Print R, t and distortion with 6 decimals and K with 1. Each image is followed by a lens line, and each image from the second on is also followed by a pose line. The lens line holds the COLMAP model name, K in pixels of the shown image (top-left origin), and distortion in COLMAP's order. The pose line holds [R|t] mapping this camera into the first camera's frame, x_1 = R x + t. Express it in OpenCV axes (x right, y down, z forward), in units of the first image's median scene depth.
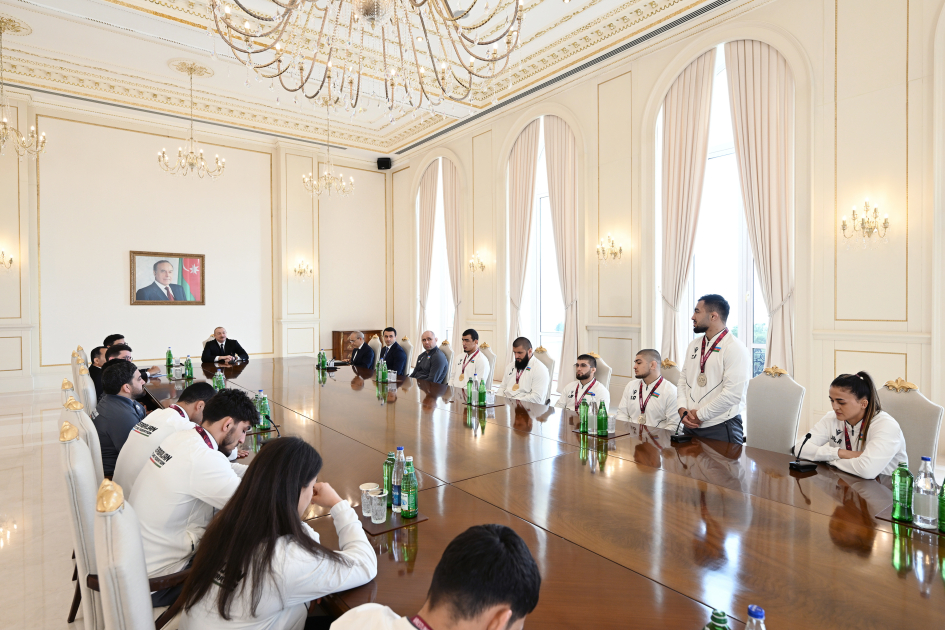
lens RADIAL K [[527.3, 0, 470.9], [0, 527.3, 312.5], [0, 0, 1]] dist [0.000642, 0.004636]
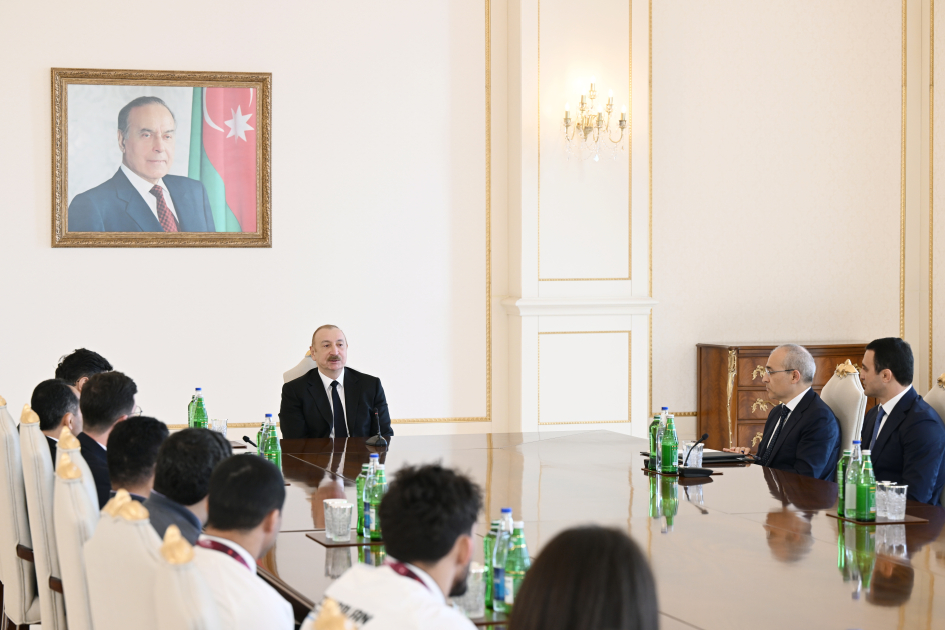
lens RADIAL K [[2236.7, 0, 476.0], [0, 2236.7, 314.7], [0, 0, 1]] dist [-0.011536, 0.000000]
pose [[0.937533, 0.013862, -0.347621, 0.031799], [-0.006414, 0.999725, 0.022566, -0.005729], [0.347838, -0.018926, 0.937364, -0.123120]]
